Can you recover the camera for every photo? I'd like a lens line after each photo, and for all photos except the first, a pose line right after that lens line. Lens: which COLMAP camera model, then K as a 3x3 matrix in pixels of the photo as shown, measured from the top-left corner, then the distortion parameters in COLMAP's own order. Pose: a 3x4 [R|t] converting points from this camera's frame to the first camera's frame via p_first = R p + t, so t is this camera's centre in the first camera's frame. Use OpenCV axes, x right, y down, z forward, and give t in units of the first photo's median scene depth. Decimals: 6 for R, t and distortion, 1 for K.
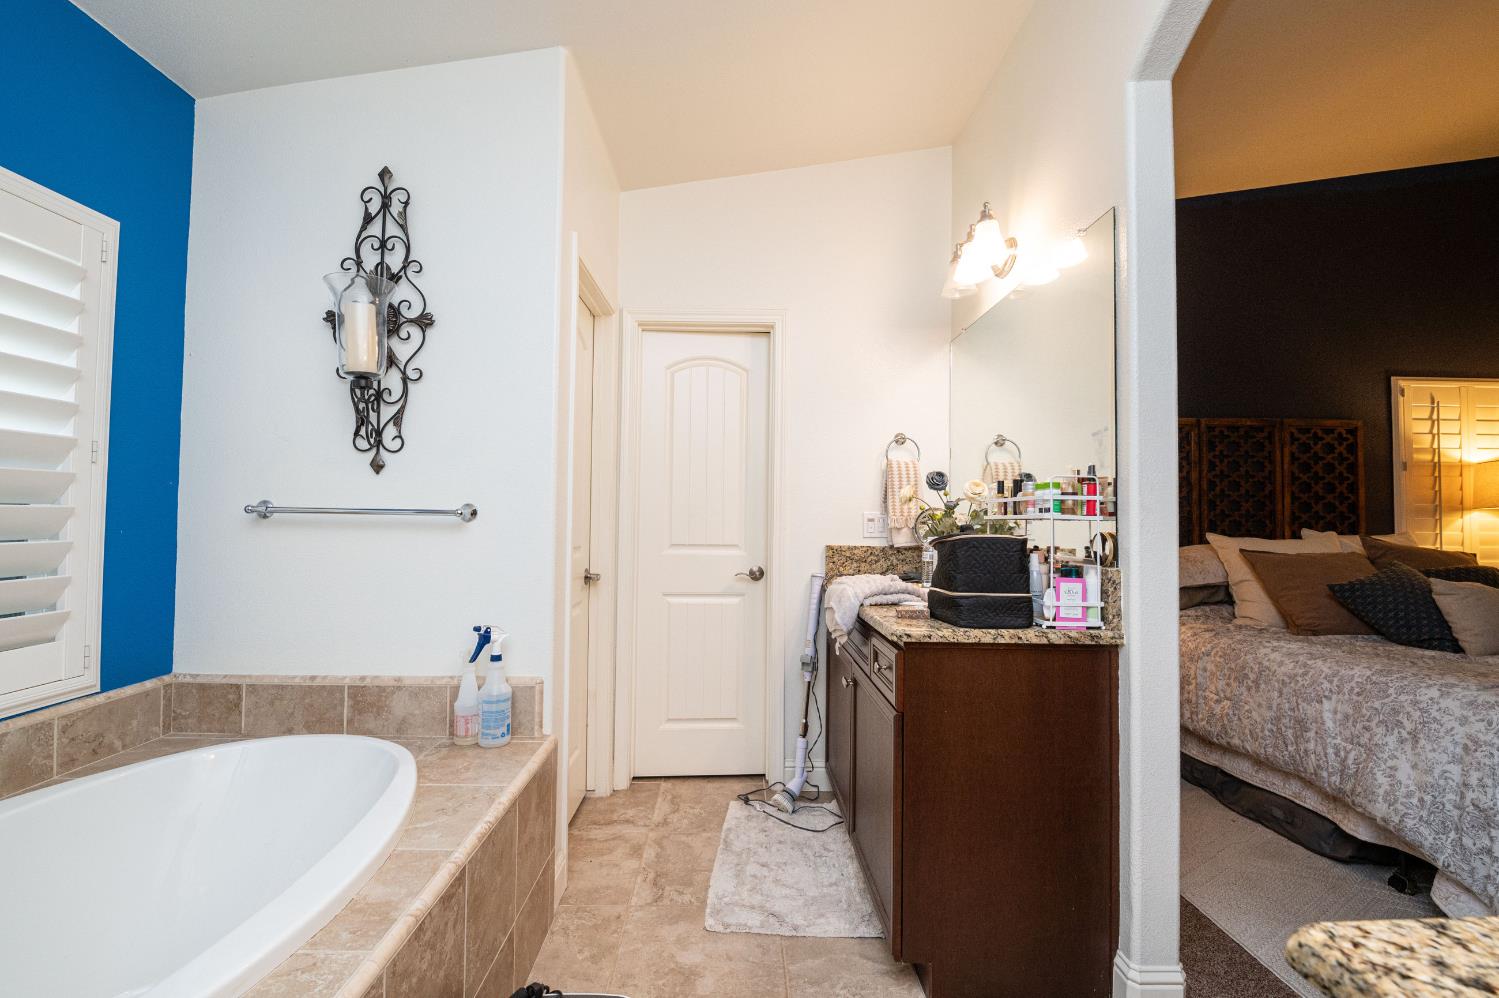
lens RADIAL K [[647.1, 0, 739.9], [0, 647.1, 495.7], [0, 0, 1]] dist [0.000291, -0.006781]
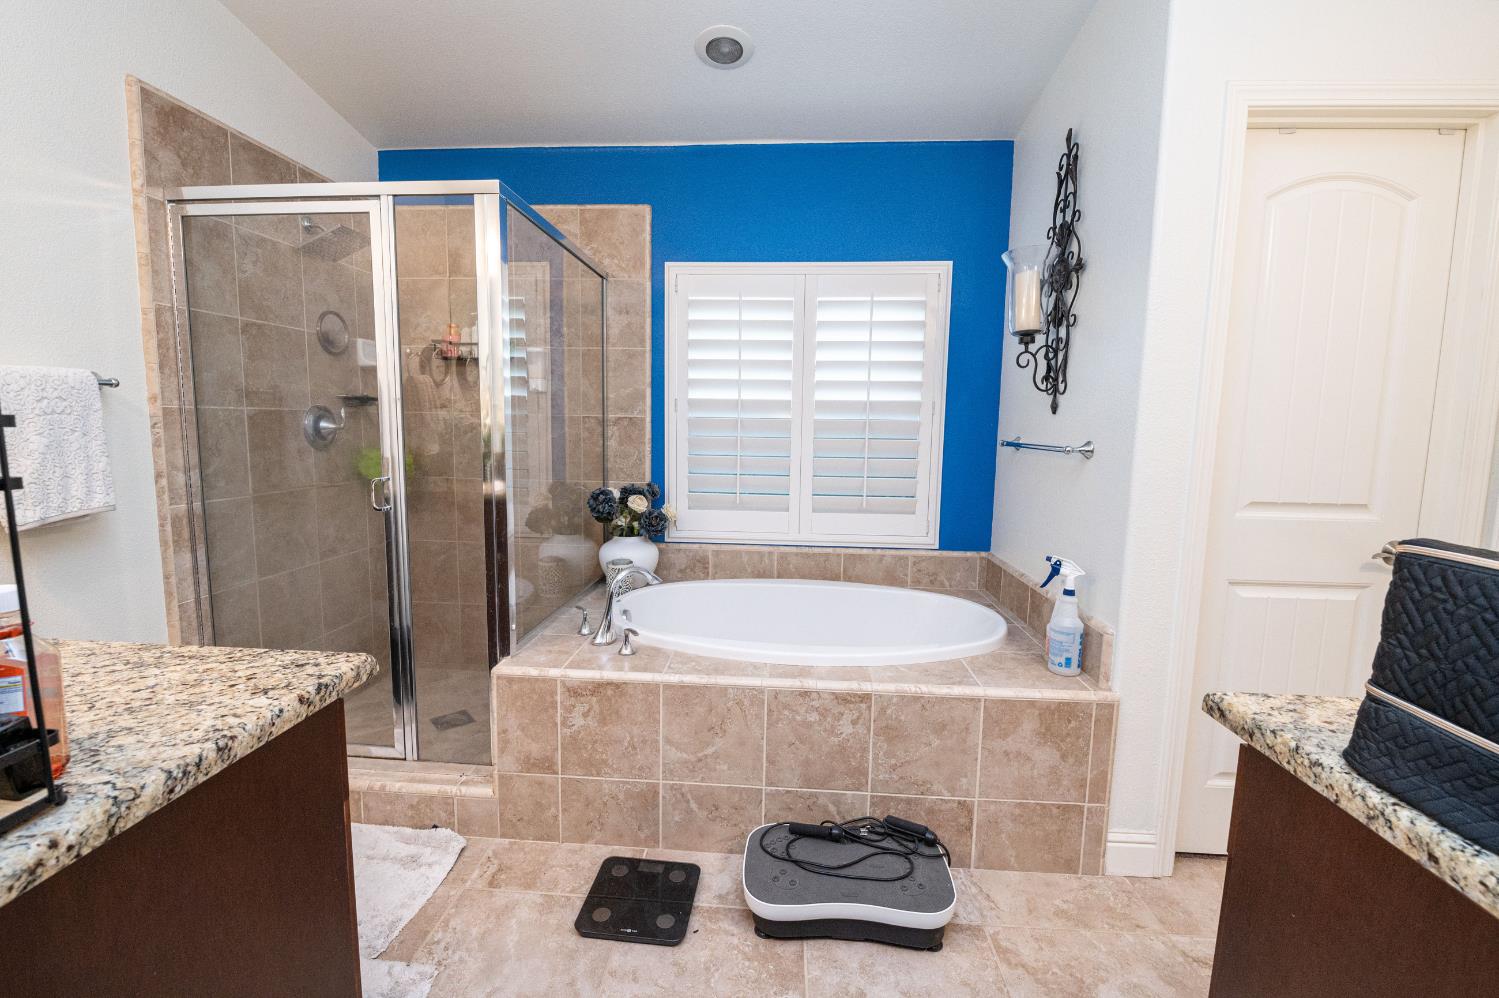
lens RADIAL K [[647.1, 0, 739.9], [0, 647.1, 495.7], [0, 0, 1]] dist [0.000291, -0.006781]
pose [[-0.085035, 0.097630, -0.991583, 0.703319], [0.015769, 0.995195, 0.096634, -0.009915], [0.996253, -0.007420, -0.086166, 0.594757]]
